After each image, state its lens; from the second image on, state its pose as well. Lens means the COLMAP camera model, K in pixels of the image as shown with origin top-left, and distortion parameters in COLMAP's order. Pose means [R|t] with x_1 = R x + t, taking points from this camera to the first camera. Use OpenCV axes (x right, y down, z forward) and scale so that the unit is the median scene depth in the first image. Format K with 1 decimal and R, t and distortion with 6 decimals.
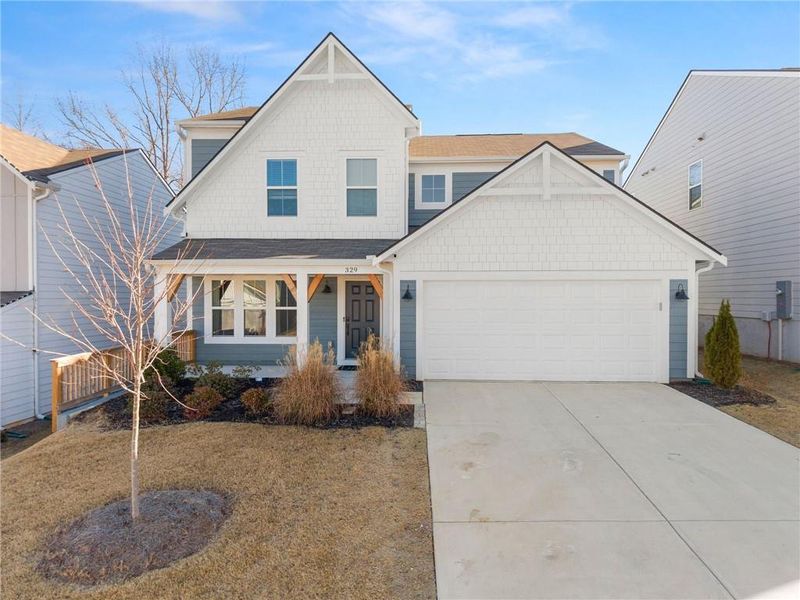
lens RADIAL K [[531.3, 0, 404.3], [0, 531.3, 300.0], [0, 0, 1]] dist [0.038916, -0.038283]
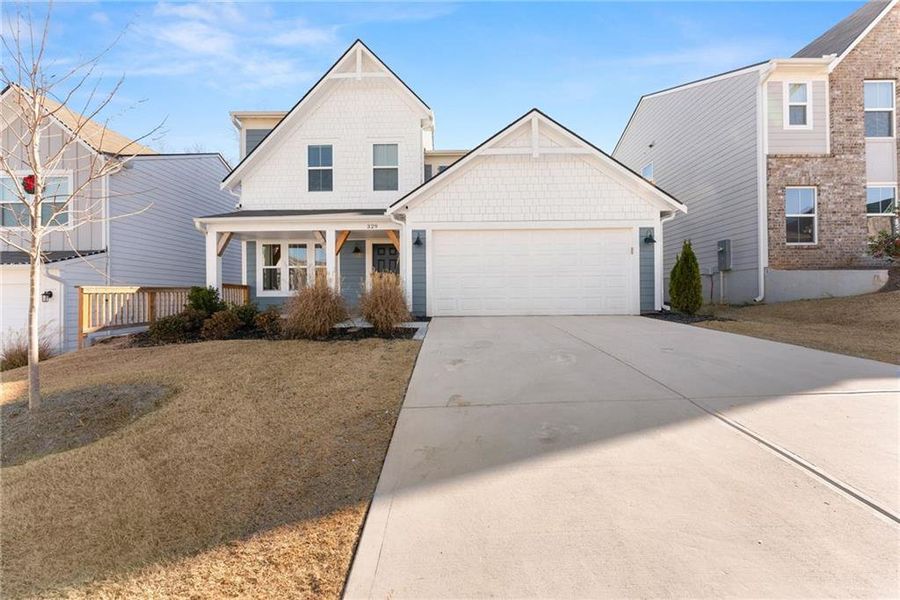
lens RADIAL K [[358.6, 0, 451.6], [0, 358.6, 297.4], [0, 0, 1]] dist [-0.000684, 0.000132]
pose [[0.999564, -0.008511, 0.028272, 0.055439], [0.008949, 0.999841, -0.015404, 0.123192], [-0.028136, 0.015650, 0.999482, 0.216034]]
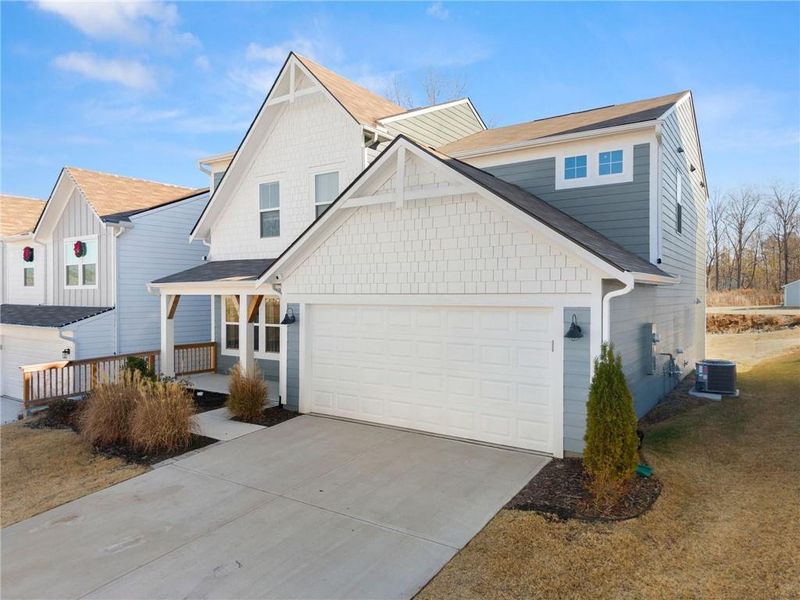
lens RADIAL K [[531.3, 0, 404.3], [0, 531.3, 300.0], [0, 0, 1]] dist [0.038916, -0.038283]
pose [[0.852700, 0.005810, -0.522368, 0.665499], [-0.004882, 0.999983, 0.003153, -0.047700], [0.522378, -0.000138, 0.852714, 0.302846]]
